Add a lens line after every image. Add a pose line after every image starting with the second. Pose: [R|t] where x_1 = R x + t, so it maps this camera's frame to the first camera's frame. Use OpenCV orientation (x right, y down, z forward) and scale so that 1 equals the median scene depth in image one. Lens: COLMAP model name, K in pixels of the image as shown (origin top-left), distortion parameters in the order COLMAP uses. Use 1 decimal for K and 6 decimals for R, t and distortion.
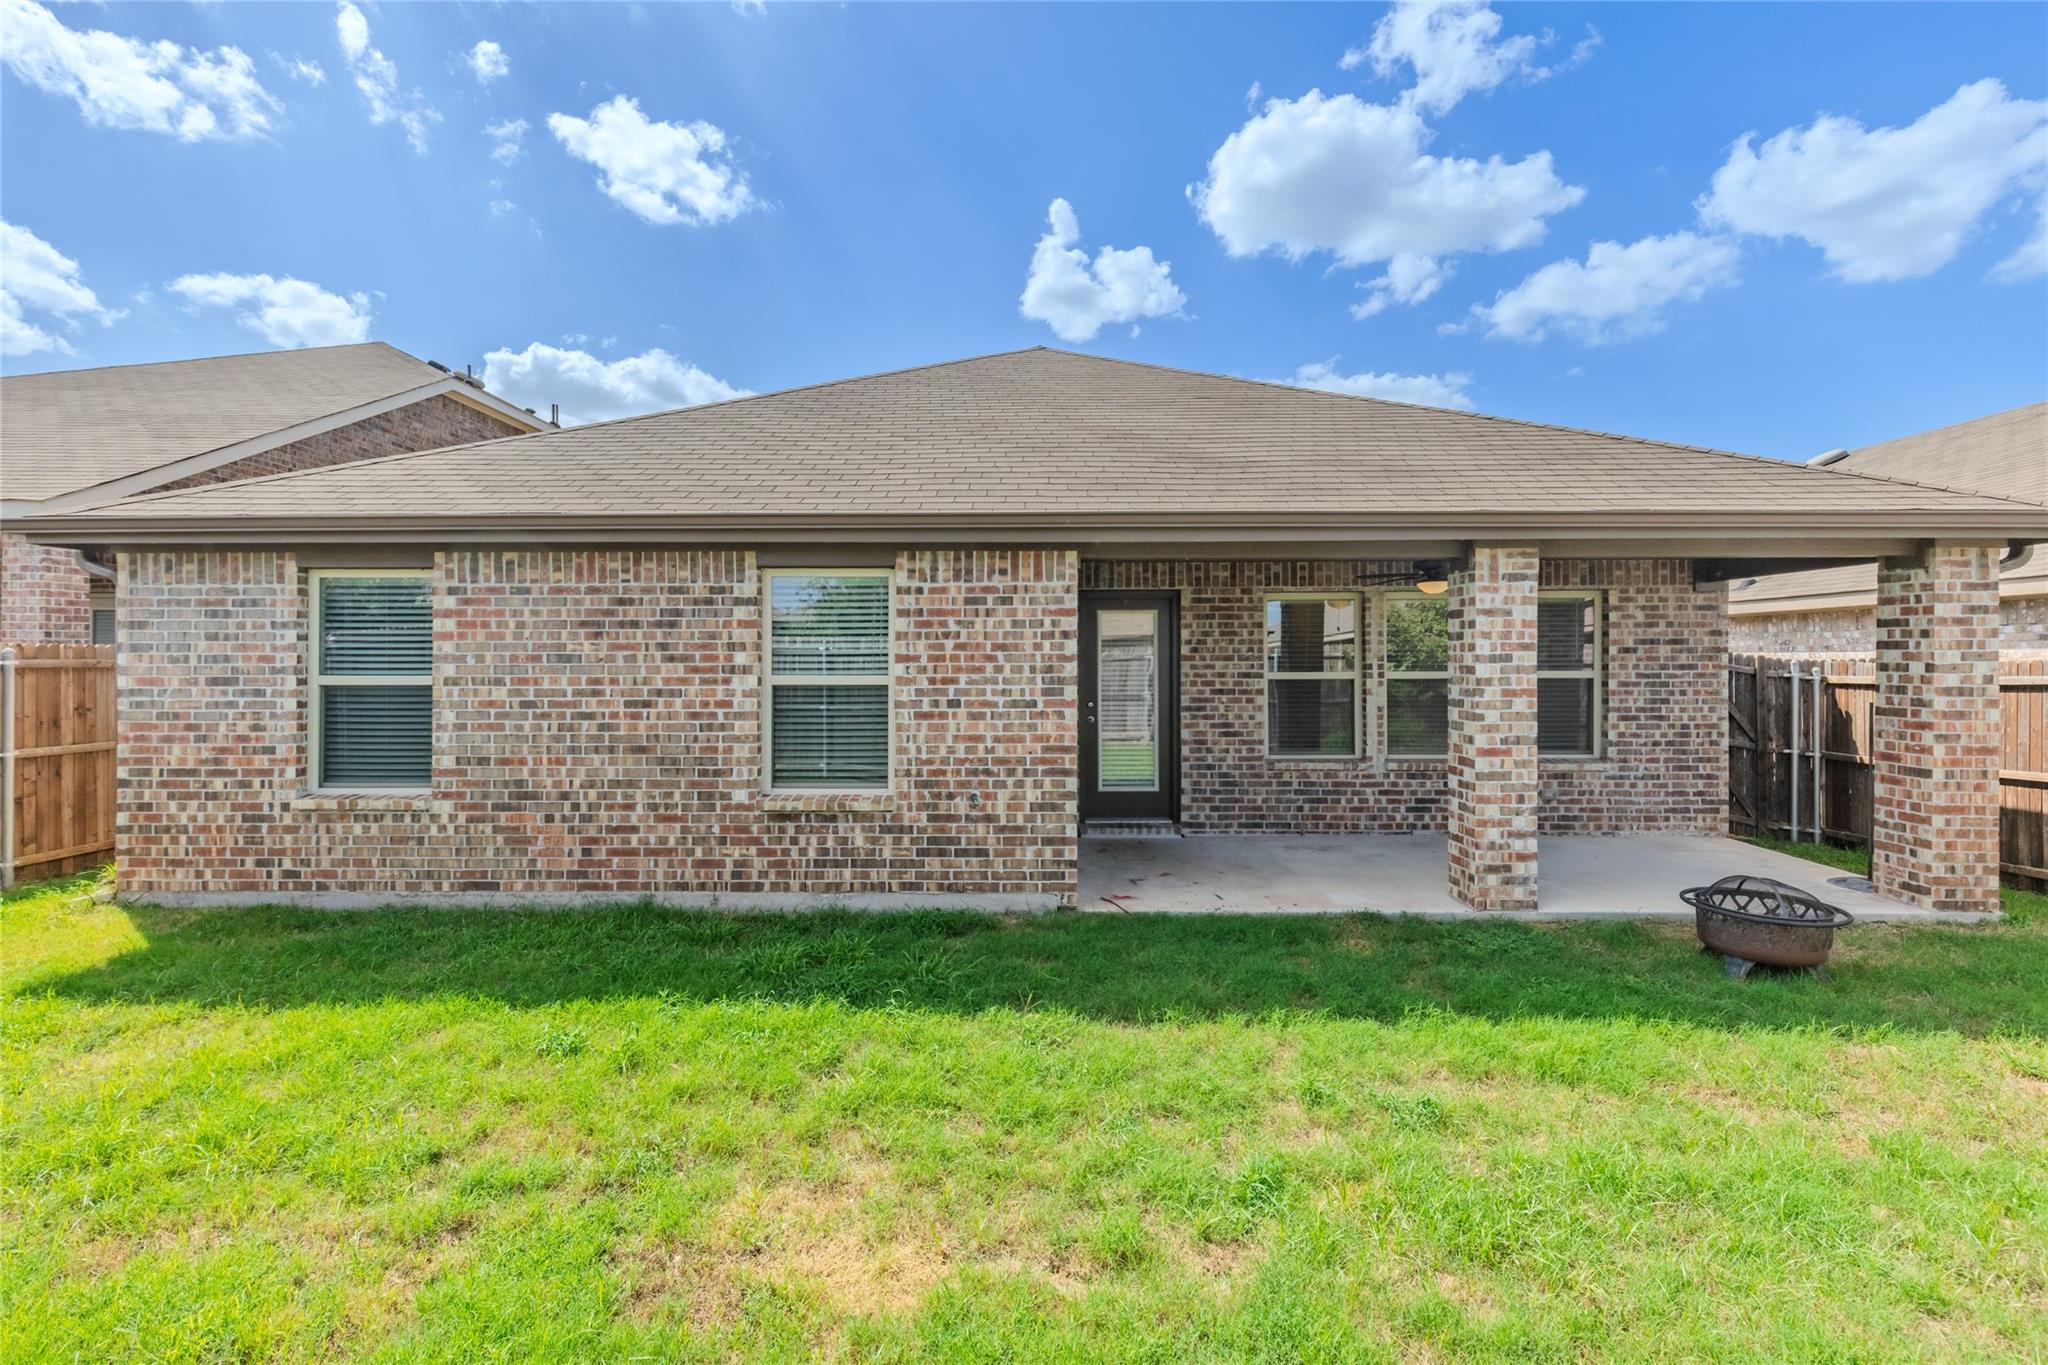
lens RADIAL K [[928.6, 0, 1031.5], [0, 928.6, 654.3], [0, 0, 1]] dist [0.007656, -0.003379]
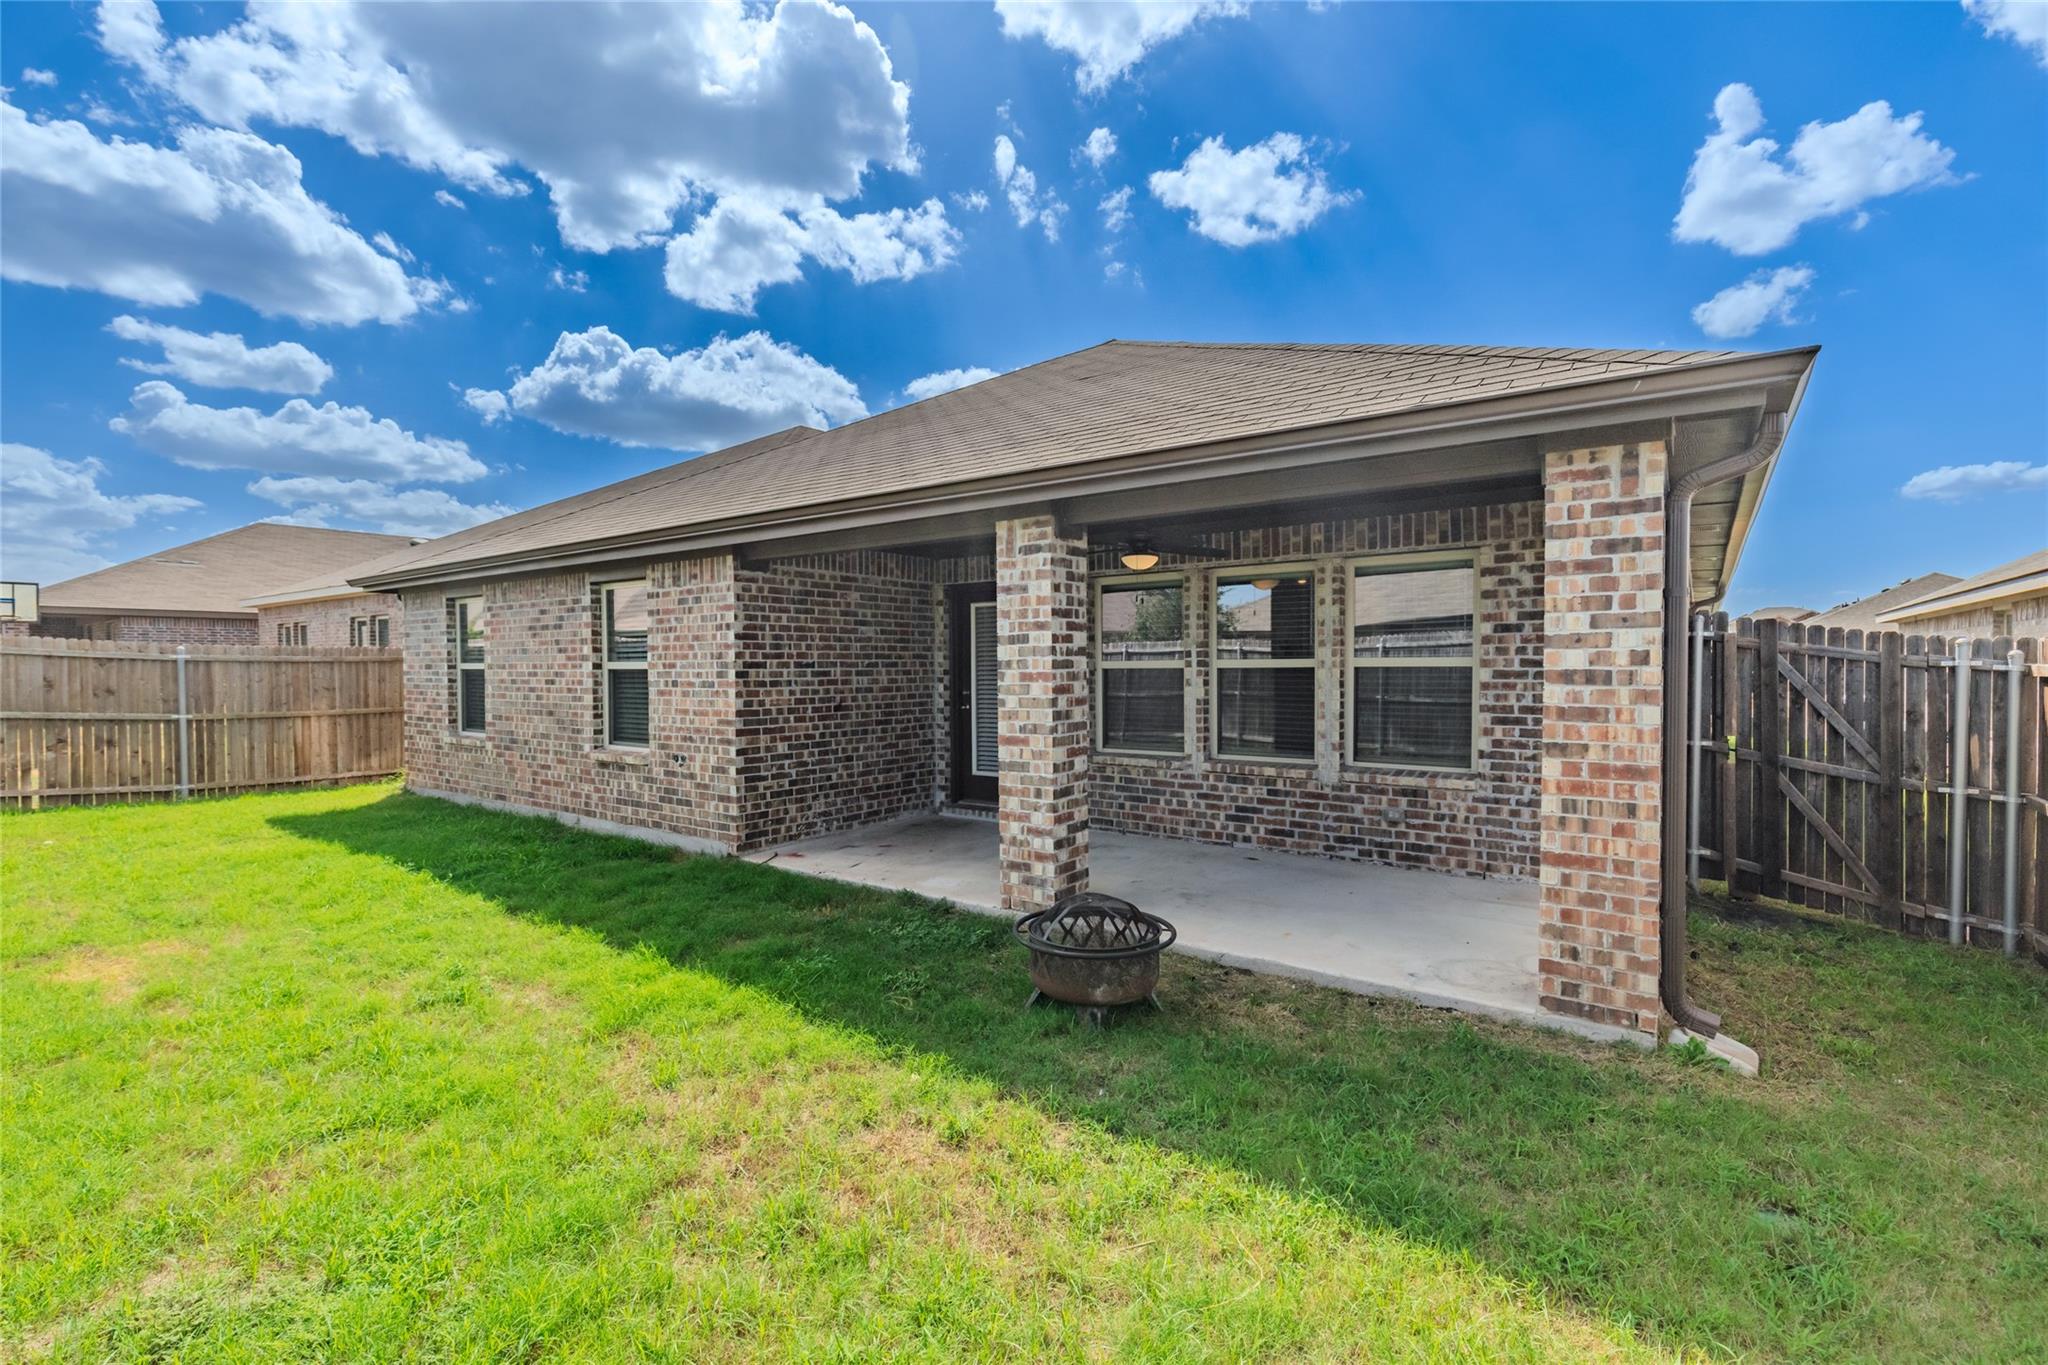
lens RADIAL K [[928.6, 0, 1045.0], [0, 928.6, 685.8], [0, 0, 1]] dist [0.007656, -0.003379]
pose [[0.812938, 0.009797, -0.582267, 1.055091], [0.006606, 0.999639, 0.026043, 0.026572], [0.582312, -0.025018, 0.812580, 0.266606]]
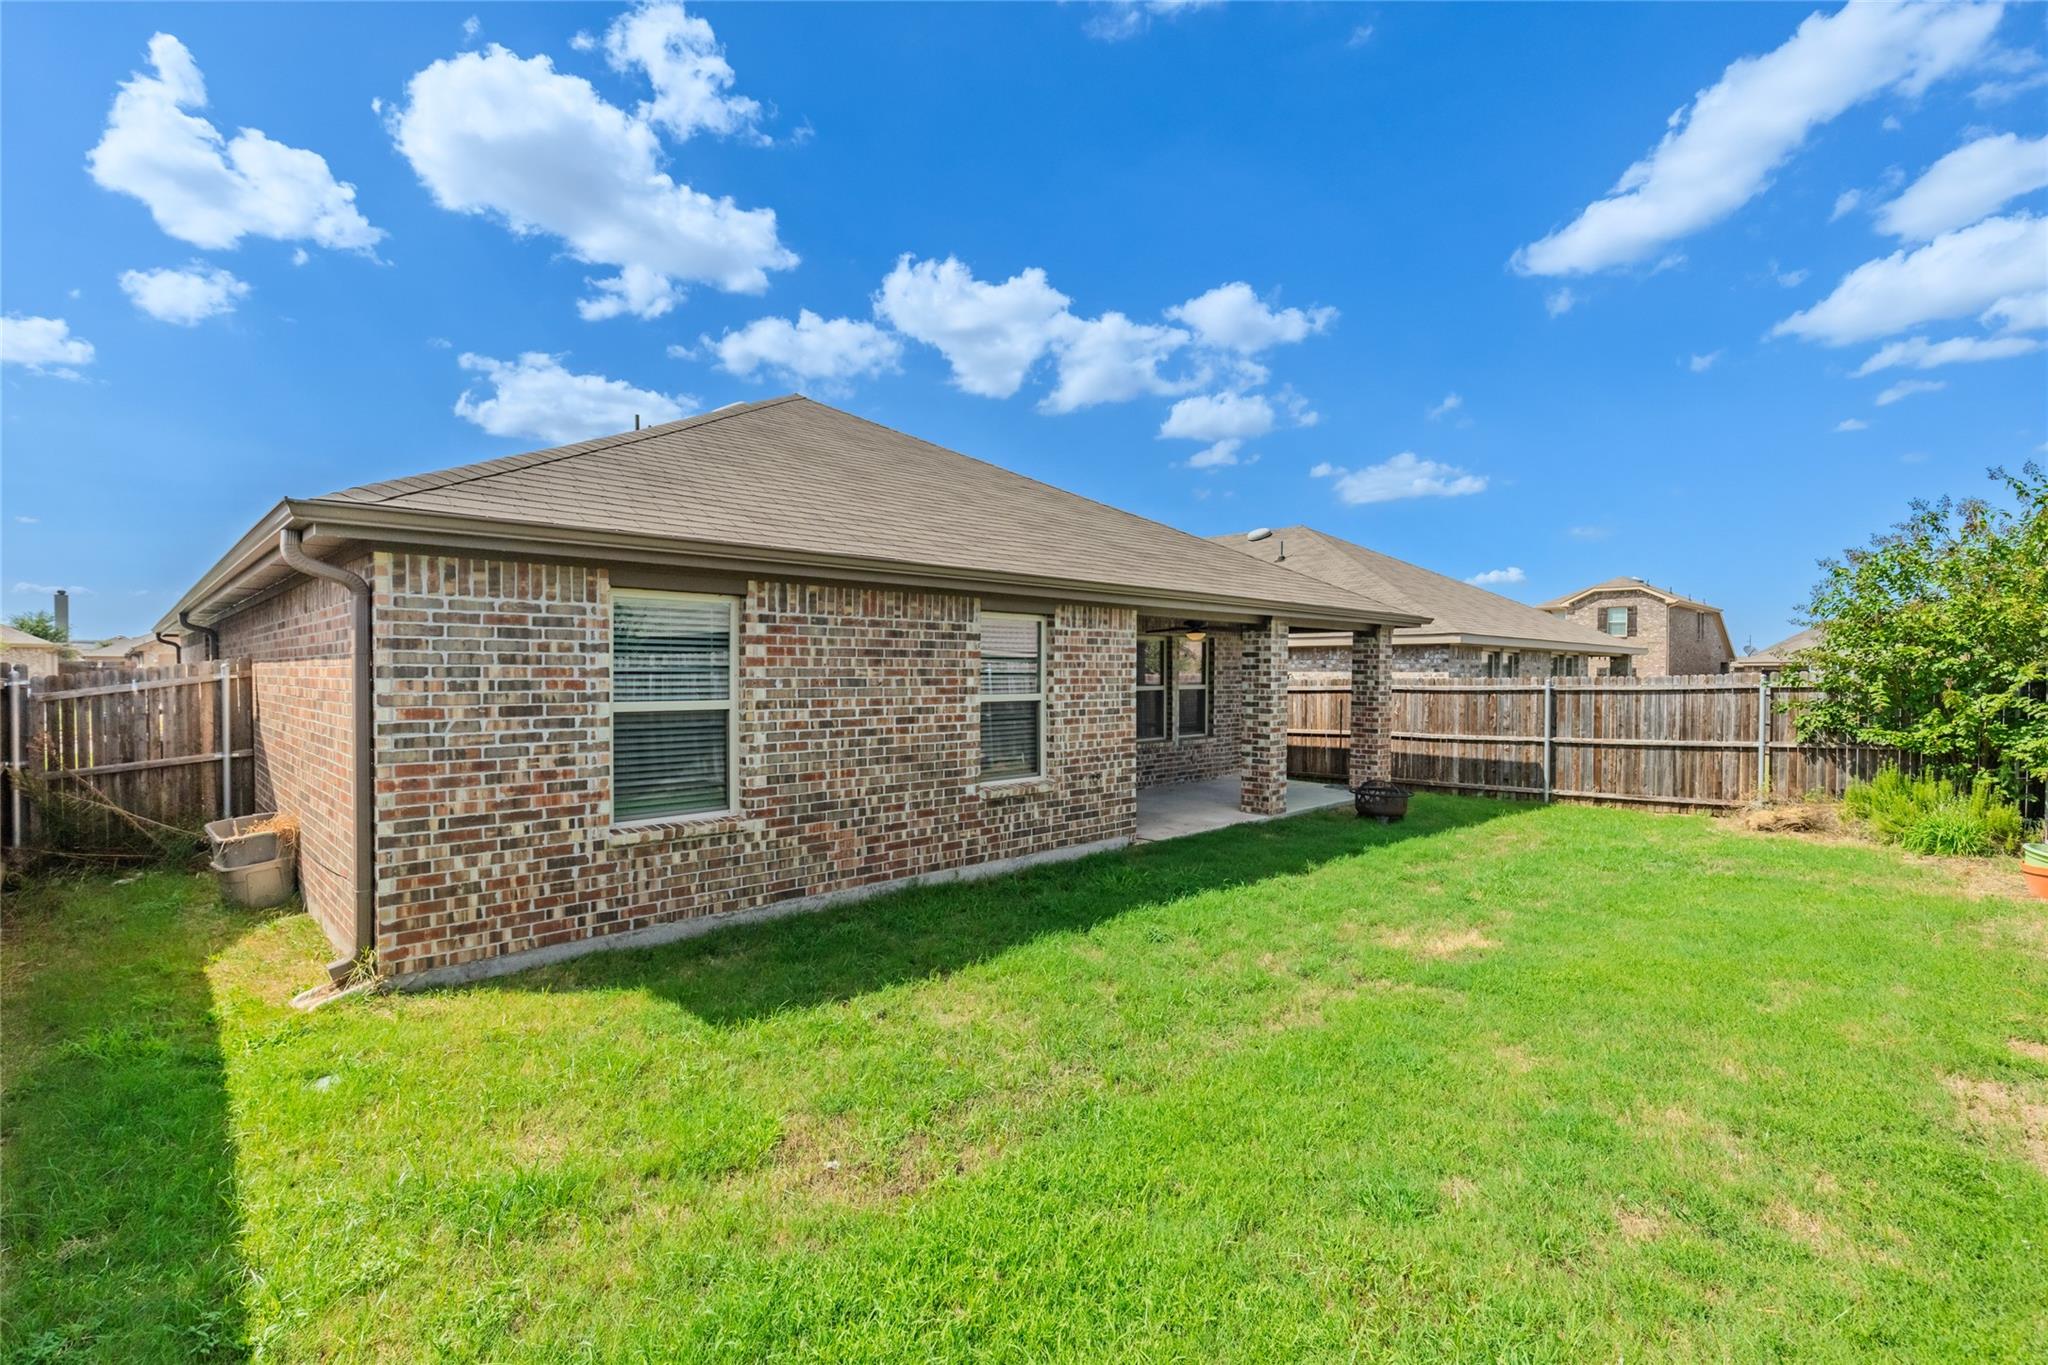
lens RADIAL K [[928.6, 0, 1042.9], [0, 928.6, 683.2], [0, 0, 1]] dist [0.007656, -0.003379]
pose [[0.694082, -0.006205, 0.719869, -1.155154], [-0.003974, 0.999915, 0.012451, -0.009664], [-0.719885, -0.011503, 0.693998, 0.047728]]
